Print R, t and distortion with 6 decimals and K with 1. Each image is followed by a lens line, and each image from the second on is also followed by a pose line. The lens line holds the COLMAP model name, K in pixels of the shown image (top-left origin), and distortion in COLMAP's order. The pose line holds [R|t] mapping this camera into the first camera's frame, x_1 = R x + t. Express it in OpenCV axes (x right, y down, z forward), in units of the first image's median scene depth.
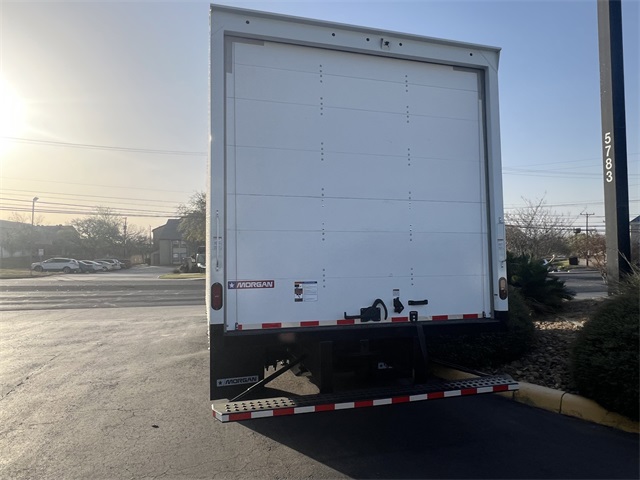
lens RADIAL K [[414.9, 0, 317.3], [0, 414.9, 238.8], [0, 0, 1]] dist [0.001671, -0.003794]
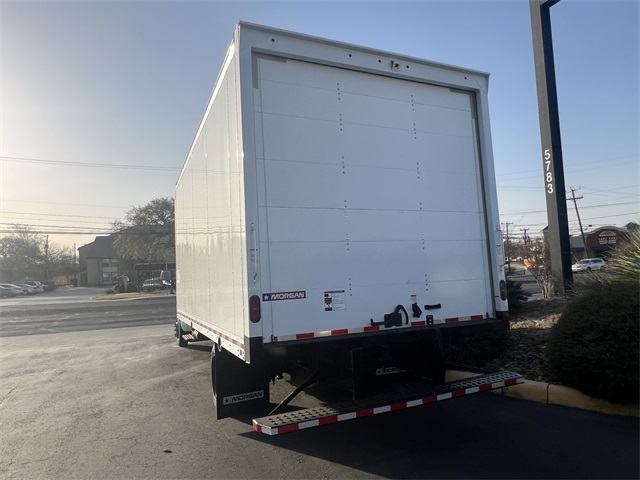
lens RADIAL K [[414.9, 0, 316.9], [0, 414.9, 235.5], [0, 0, 1]] dist [0.001671, -0.003794]
pose [[0.988403, -0.021295, 0.150354, -0.203009], [0.027324, 0.998899, -0.038146, 0.003849], [-0.149376, 0.041812, 0.987896, -0.011672]]
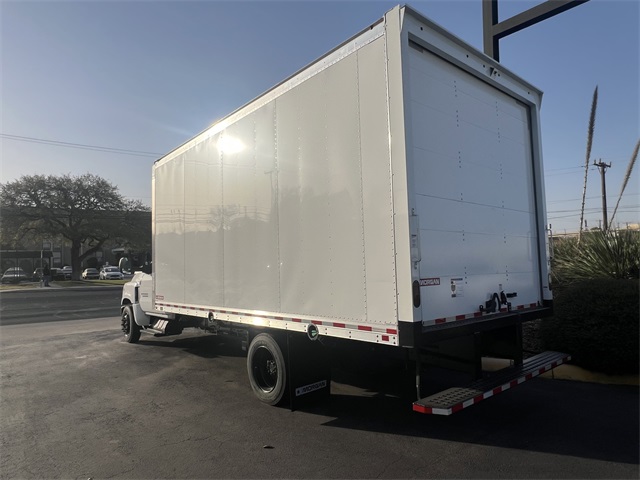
lens RADIAL K [[414.9, 0, 318.5], [0, 414.9, 238.4], [0, 0, 1]] dist [0.001671, -0.003794]
pose [[0.905137, 0.021327, 0.424585, -0.745765], [-0.014026, 0.999695, -0.020314, 0.023651], [-0.424889, 0.012432, 0.905160, 0.159184]]
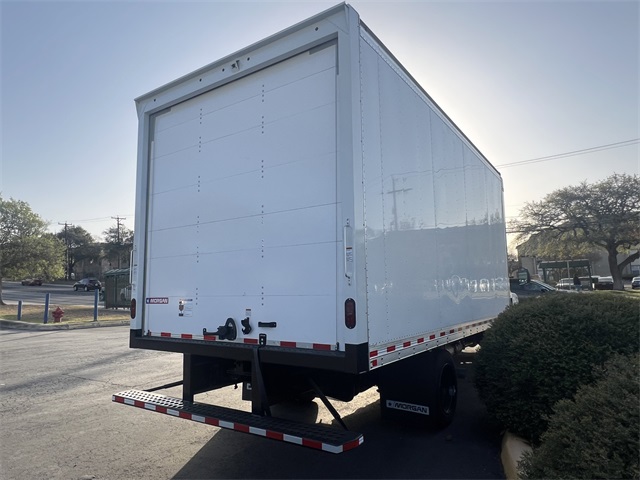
lens RADIAL K [[414.9, 0, 317.3], [0, 414.9, 238.0], [0, 0, 1]] dist [0.001671, -0.003794]
pose [[0.648008, -0.093884, -0.755825, 1.007086], [0.059018, 0.995579, -0.073065, 0.036372], [0.759344, 0.002739, 0.650684, 0.481542]]
